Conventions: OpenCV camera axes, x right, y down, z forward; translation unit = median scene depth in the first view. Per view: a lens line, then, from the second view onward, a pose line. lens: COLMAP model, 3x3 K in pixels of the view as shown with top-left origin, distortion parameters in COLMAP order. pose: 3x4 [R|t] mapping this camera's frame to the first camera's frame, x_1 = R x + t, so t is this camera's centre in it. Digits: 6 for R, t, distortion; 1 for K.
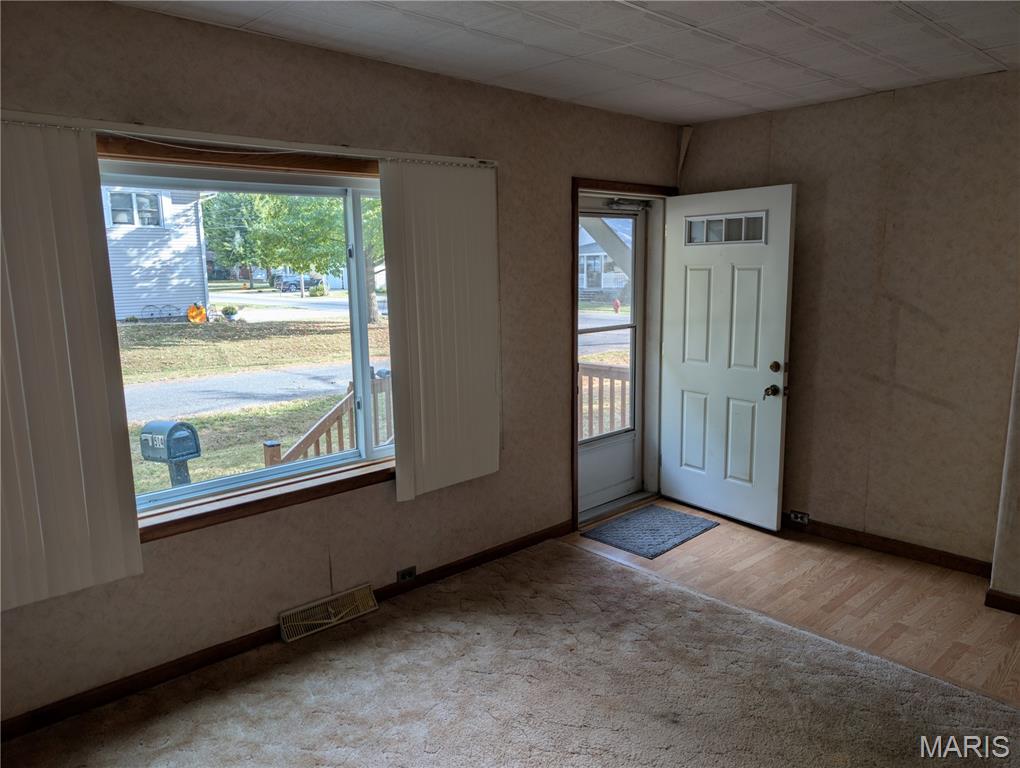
lens RADIAL K [[739.3, 0, 509.8], [0, 739.3, 386.2], [0, 0, 1]] dist [0.025834, -0.012059]
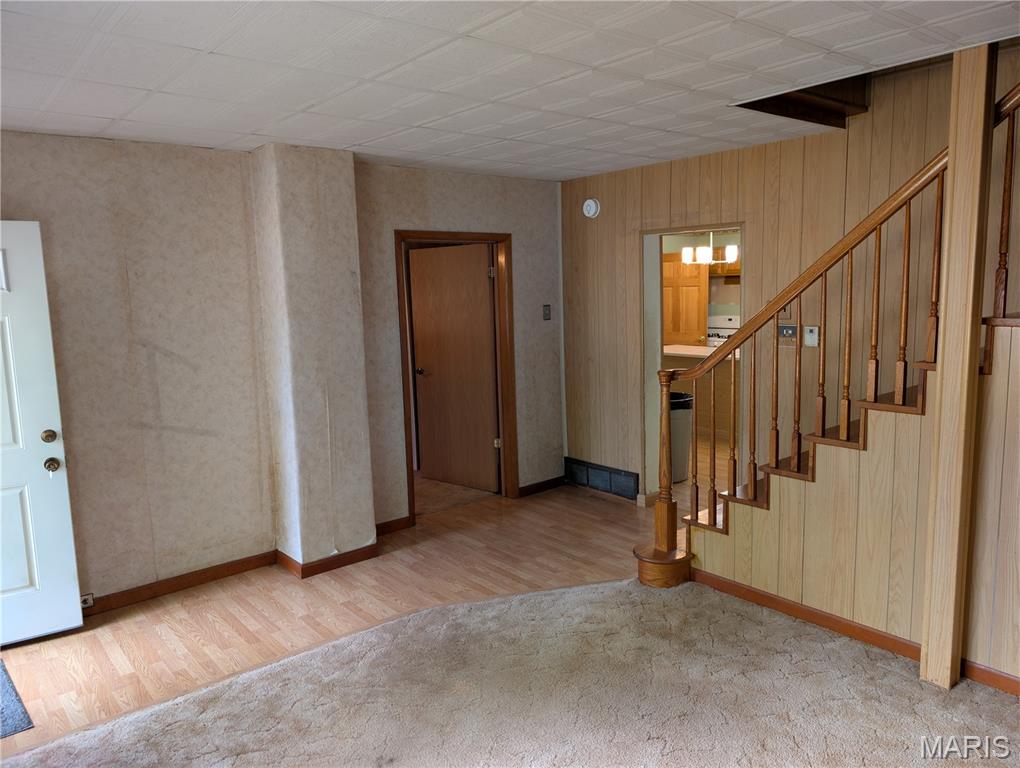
lens RADIAL K [[739.3, 0, 505.4], [0, 739.3, 381.4], [0, 0, 1]] dist [0.025834, -0.012059]
pose [[0.060603, -0.120028, 0.990919, -0.472689], [0.190559, 0.975876, 0.106551, -0.084660], [-0.979803, 0.182371, 0.082013, 0.452021]]
